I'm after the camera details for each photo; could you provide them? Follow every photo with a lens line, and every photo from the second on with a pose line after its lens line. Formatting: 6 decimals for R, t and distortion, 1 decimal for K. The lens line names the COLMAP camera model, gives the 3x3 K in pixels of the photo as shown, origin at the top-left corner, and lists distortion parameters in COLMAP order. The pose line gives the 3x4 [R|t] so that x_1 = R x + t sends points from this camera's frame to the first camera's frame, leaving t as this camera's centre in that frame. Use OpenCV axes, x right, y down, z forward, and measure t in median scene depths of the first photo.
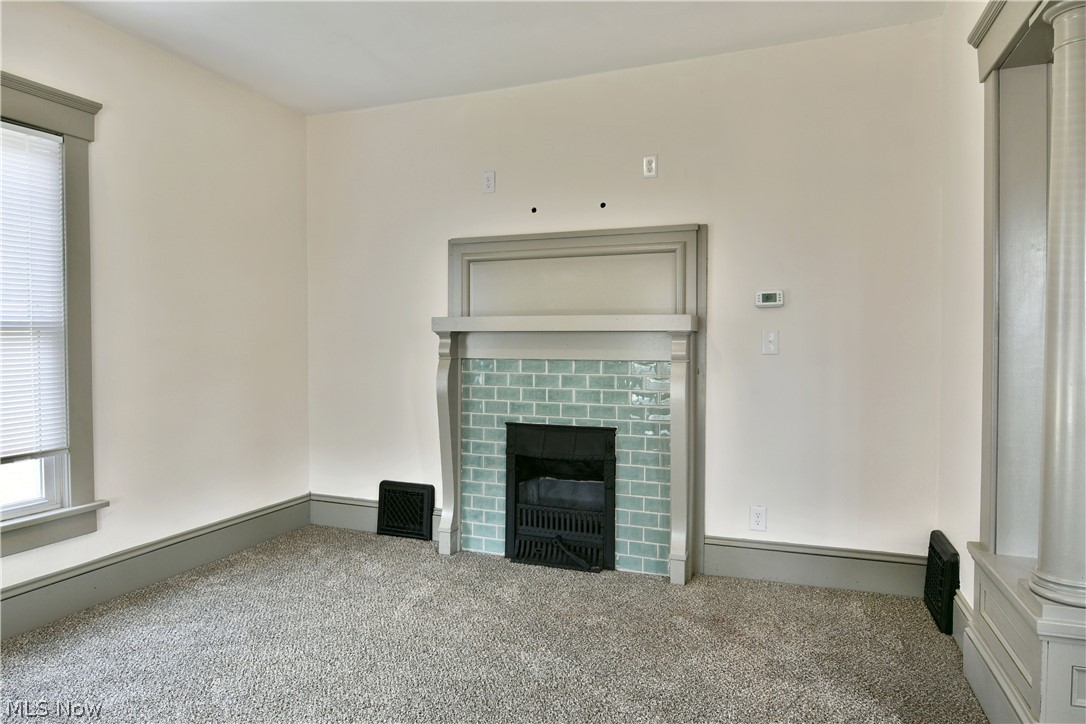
lens RADIAL K [[666.2, 0, 541.3], [0, 666.2, 357.7], [0, 0, 1]] dist [0.001769, 0.000615]
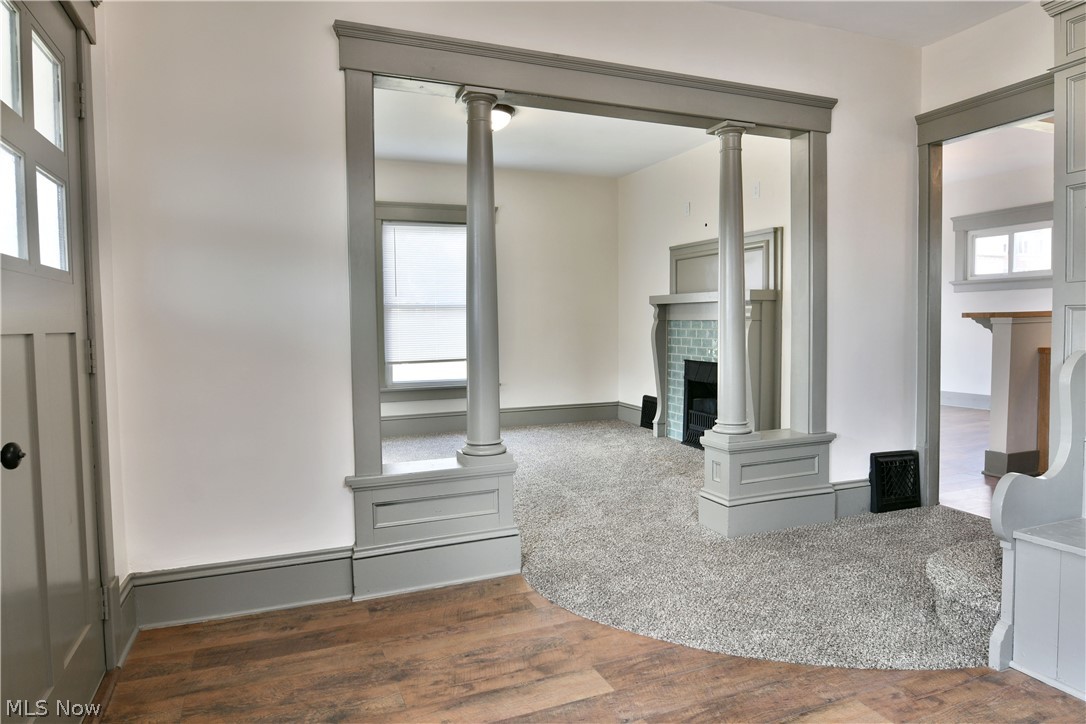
lens RADIAL K [[661.5, 0, 542.1], [0, 661.5, 350.5], [0, 0, 1]] dist [0.005677, 0.001023]
pose [[0.695601, 0.026377, -0.717944, 0.863955], [-0.006706, 0.999521, 0.030225, 0.029086], [0.718397, -0.016210, 0.695444, -0.369070]]
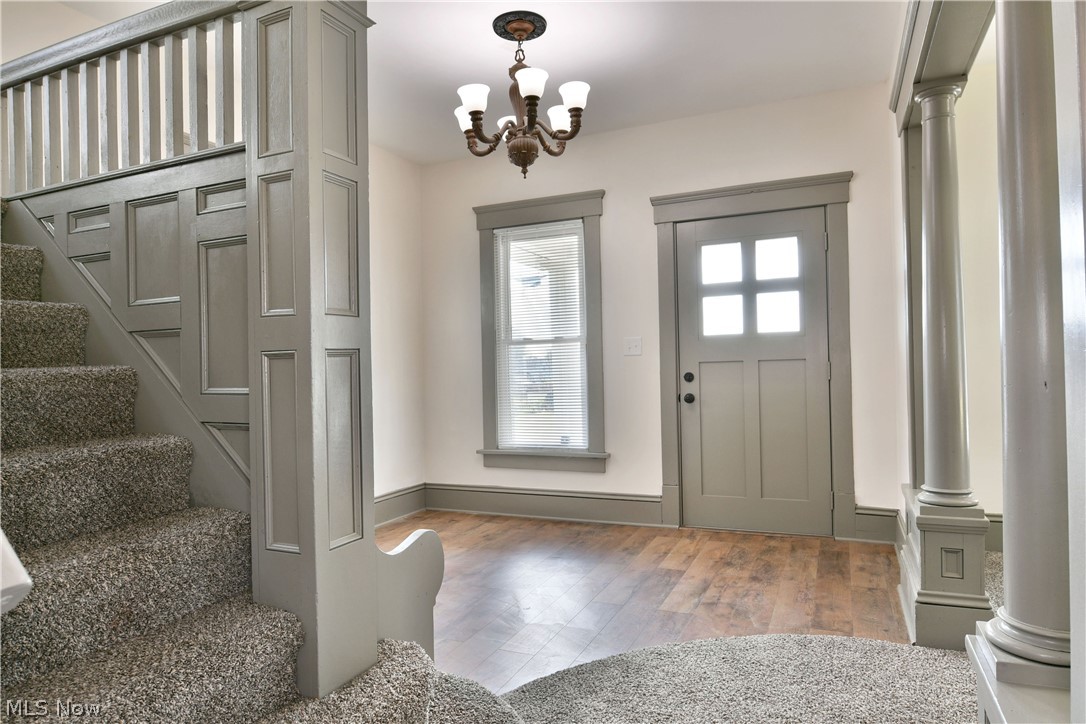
lens RADIAL K [[646.9, 0, 546.6], [0, 646.9, 328.5], [0, 0, 1]] dist [-0.018445, -0.000490]
pose [[-0.999121, 0.024558, 0.033978, 0.630573], [0.023132, 0.998860, -0.041750, 0.021200], [-0.034965, -0.040927, -0.998550, 0.769884]]
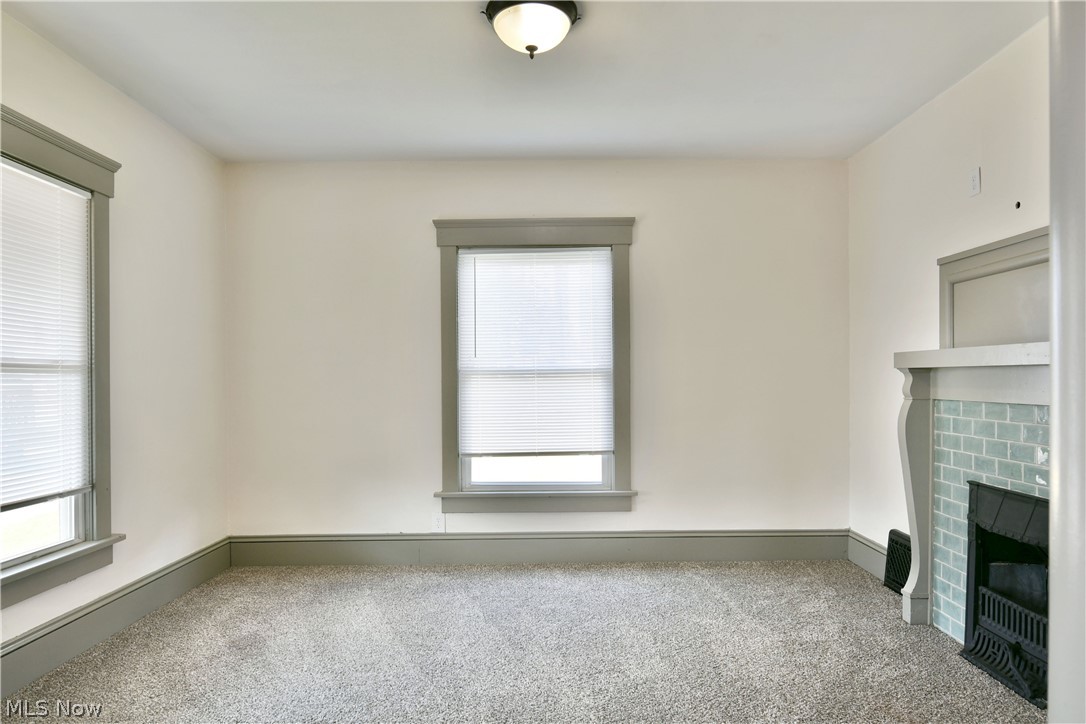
lens RADIAL K [[667.3, 0, 541.4], [0, 667.3, 380.9], [0, 0, 1]] dist [-0.005408, -0.003508]
pose [[0.368044, 0.000771, -0.929808, 0.502195], [-0.014185, 0.999888, -0.004786, -0.011400], [0.929700, 0.014951, 0.368014, 0.228062]]
